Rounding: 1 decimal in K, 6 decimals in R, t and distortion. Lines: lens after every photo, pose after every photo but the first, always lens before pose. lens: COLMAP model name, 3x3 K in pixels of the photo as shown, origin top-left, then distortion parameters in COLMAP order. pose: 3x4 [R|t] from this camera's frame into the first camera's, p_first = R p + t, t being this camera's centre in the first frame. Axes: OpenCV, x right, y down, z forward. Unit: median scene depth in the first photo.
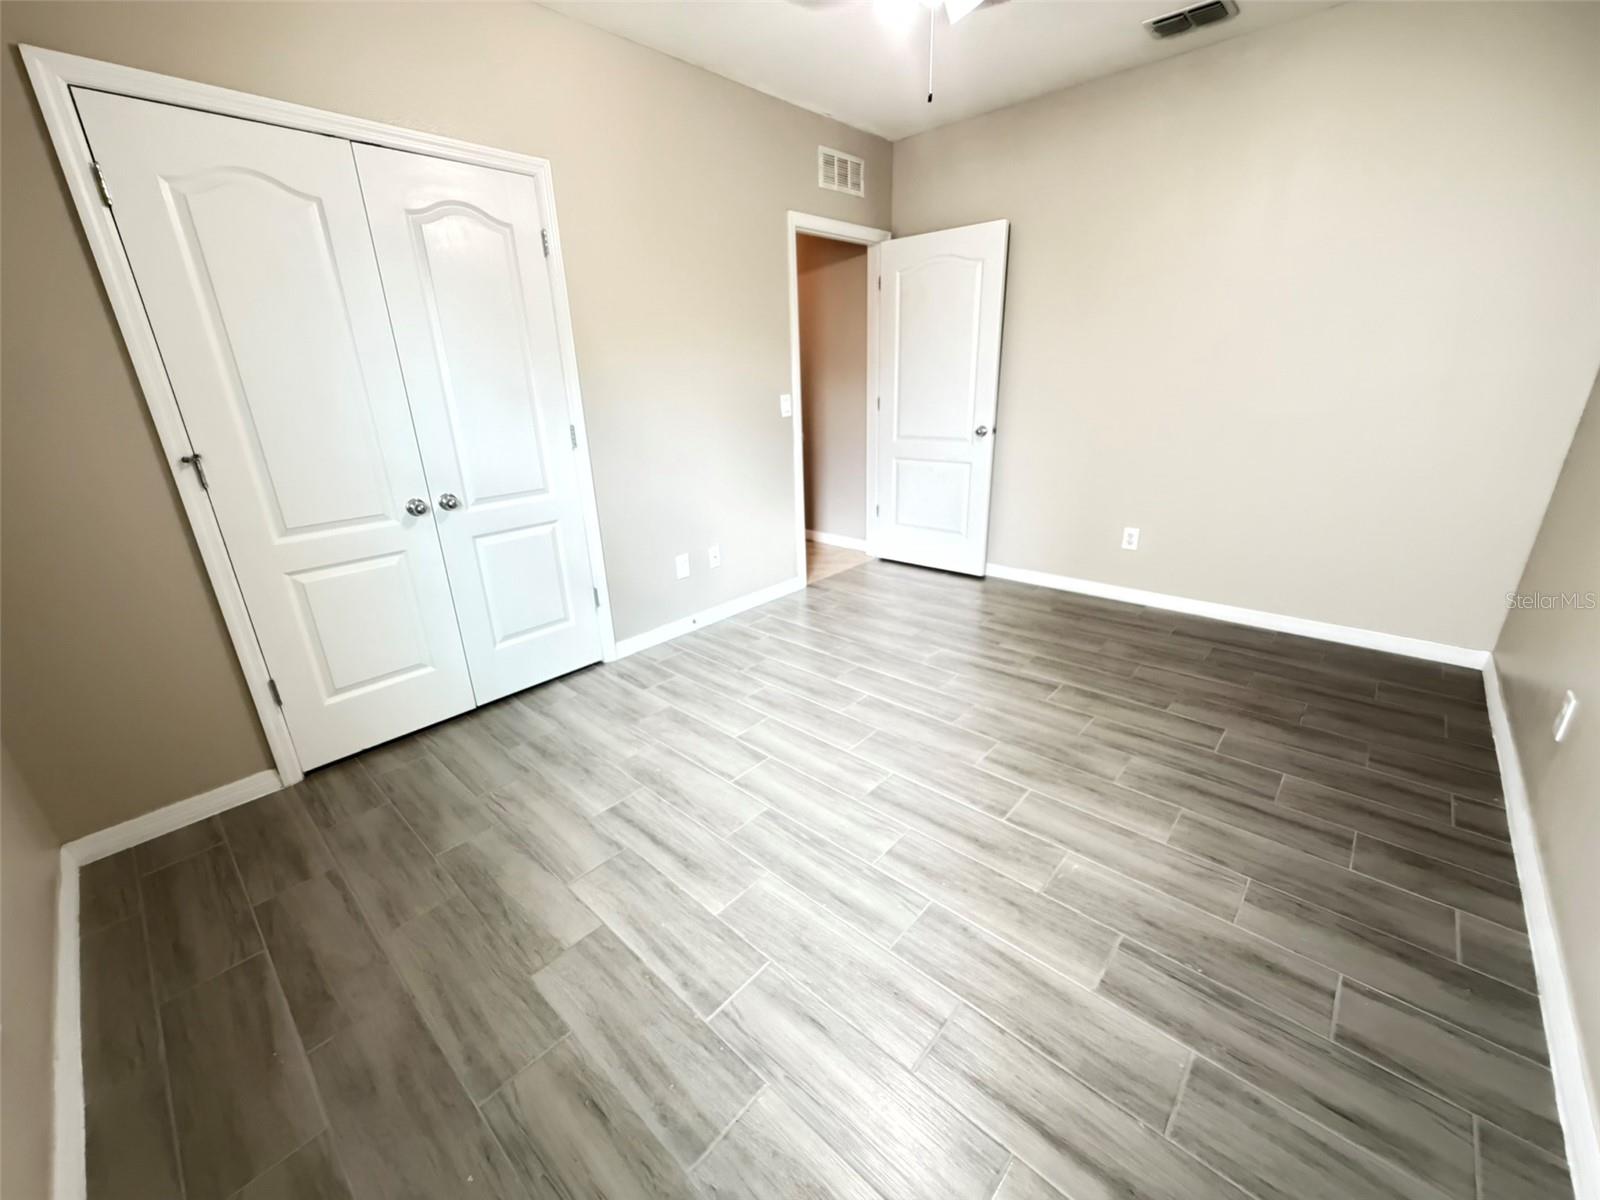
lens RADIAL K [[638.3, 0, 800.8], [0, 638.3, 600.8], [0, 0, 1]] dist [-0.001507, 0.000631]
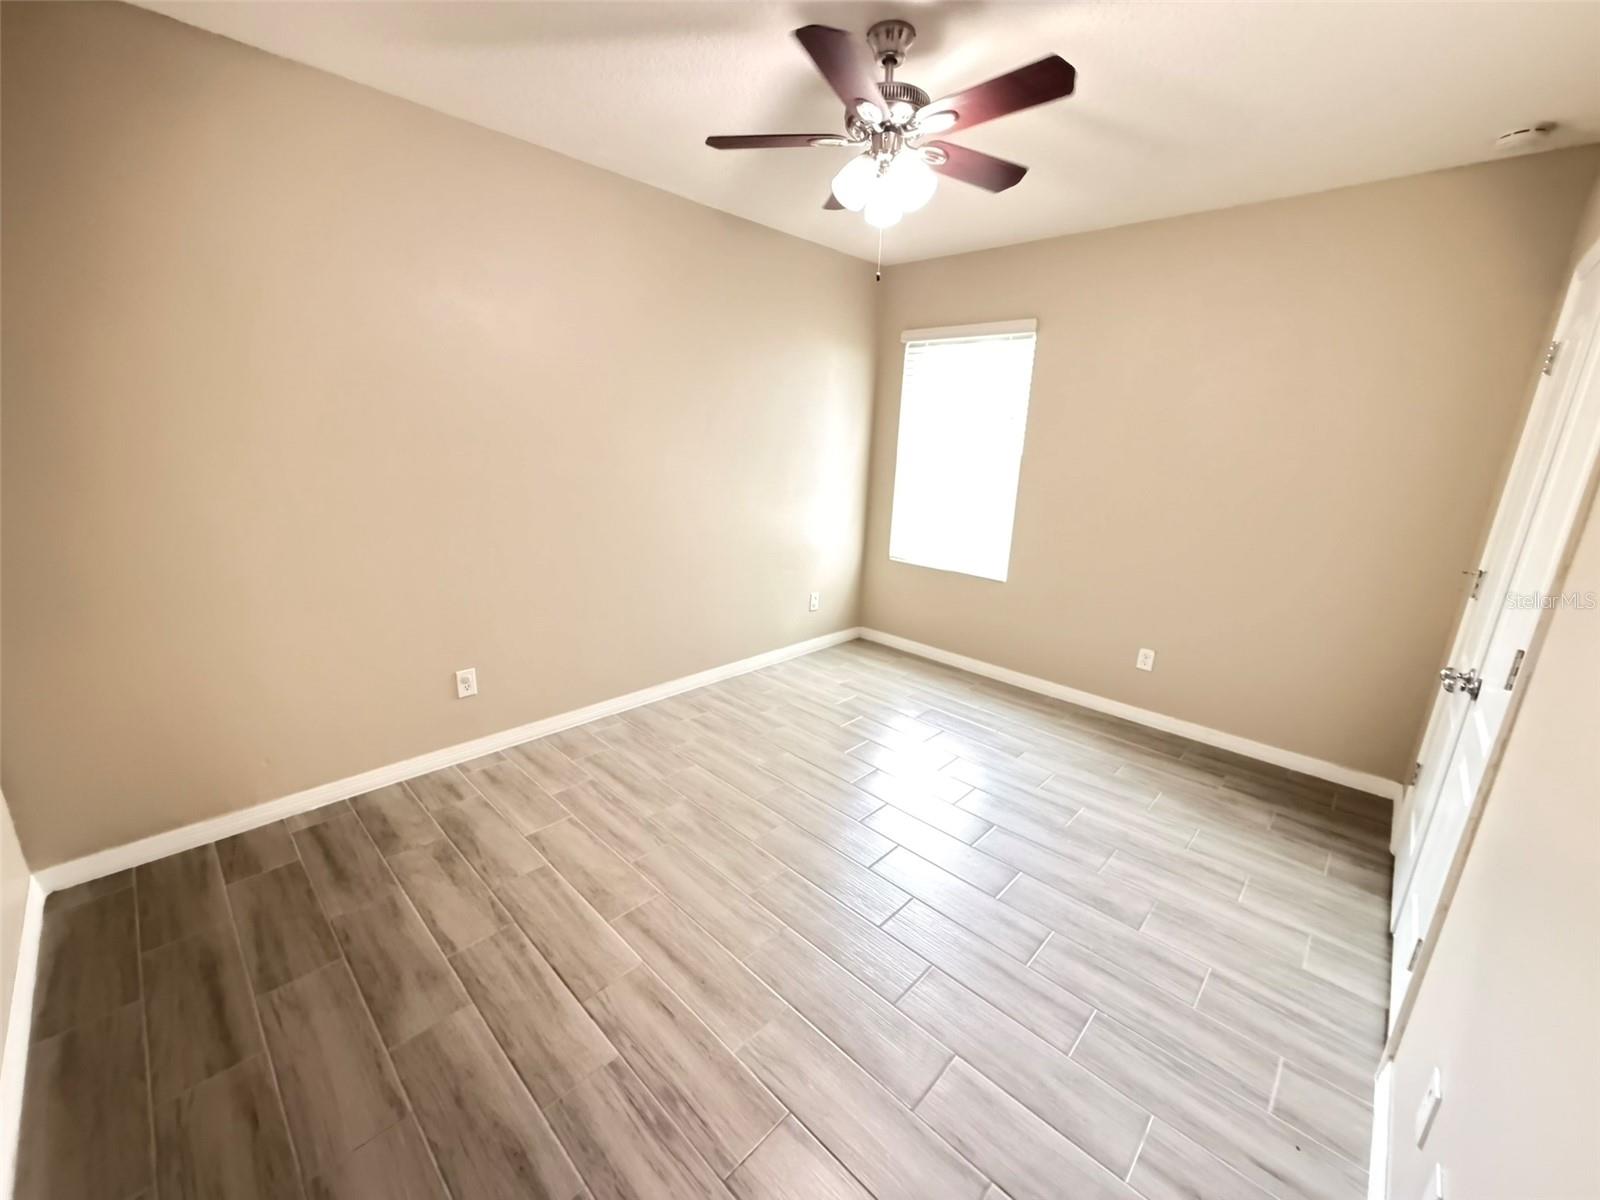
lens RADIAL K [[638.3, 0, 798.3], [0, 638.3, 601.2], [0, 0, 1]] dist [-0.001507, 0.000631]
pose [[-0.999734, -0.009830, 0.020882, 0.233891], [0.003782, 0.822769, 0.568364, -0.732289], [-0.022767, 0.568291, -0.822512, 1.741536]]
